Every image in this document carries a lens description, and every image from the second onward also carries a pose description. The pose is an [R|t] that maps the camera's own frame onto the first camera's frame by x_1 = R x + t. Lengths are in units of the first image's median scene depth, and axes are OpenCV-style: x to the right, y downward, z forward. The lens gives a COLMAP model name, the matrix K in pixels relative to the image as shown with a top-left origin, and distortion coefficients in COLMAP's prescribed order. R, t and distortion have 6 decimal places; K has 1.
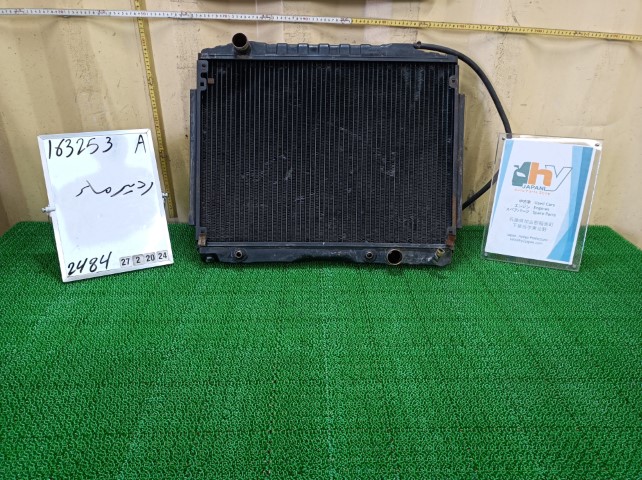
lens RADIAL K [[480.8, 0, 321.0], [0, 480.8, 240.0], [0, 0, 1]] dist [0.023545, -0.009964]
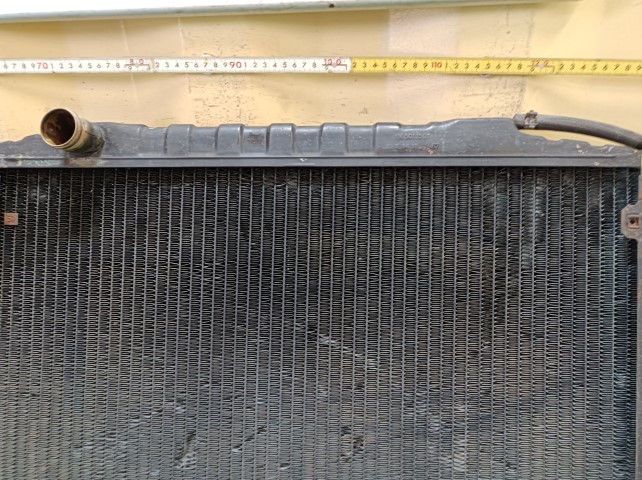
lens RADIAL K [[480.8, 0, 321.0], [0, 480.8, 240.0], [0, 0, 1]] dist [0.023545, -0.009964]
pose [[0.992228, 0.009482, -0.124068, 0.087862], [-0.013383, 0.999441, -0.030652, -0.297596], [0.123708, 0.032074, 0.991800, 0.609059]]
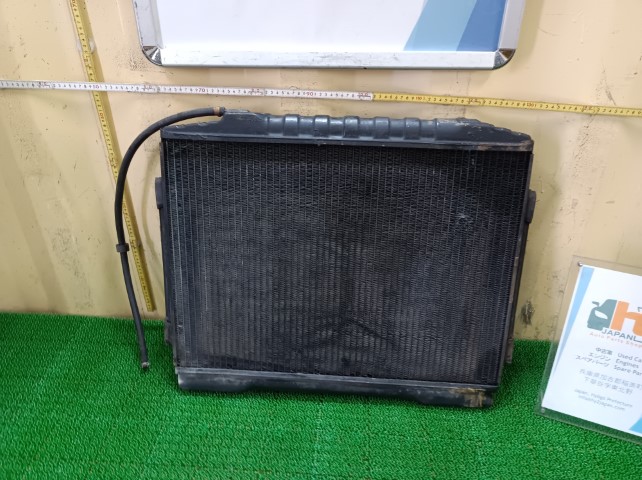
lens RADIAL K [[480.8, 0, 321.0], [0, 480.8, 240.0], [0, 0, 1]] dist [0.023545, -0.009964]
pose [[0.995161, 0.044166, -0.087768, 0.057676], [-0.037567, 0.996441, 0.075465, -0.289033], [0.090788, -0.071803, 0.993278, 0.255895]]
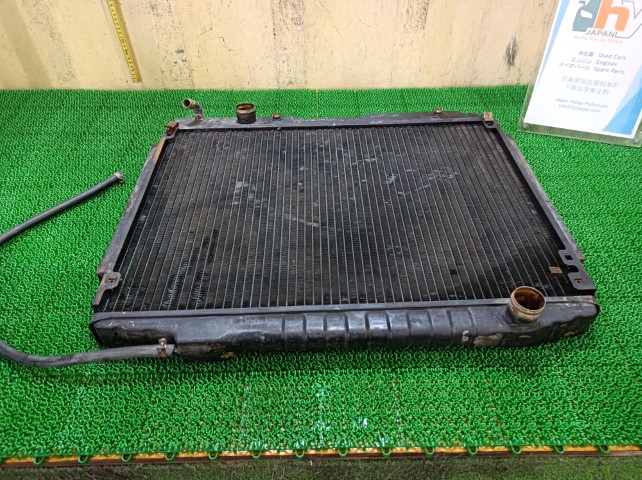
lens RADIAL K [[475.5, 0, 321.0], [0, 475.5, 240.0], [0, 0, 1]] dist [0.019050, -0.007010]
pose [[0.999559, -0.006855, -0.028877, 0.027806], [0.015387, 0.951686, 0.306688, -0.039269], [0.025380, -0.306997, 0.951372, 0.189278]]
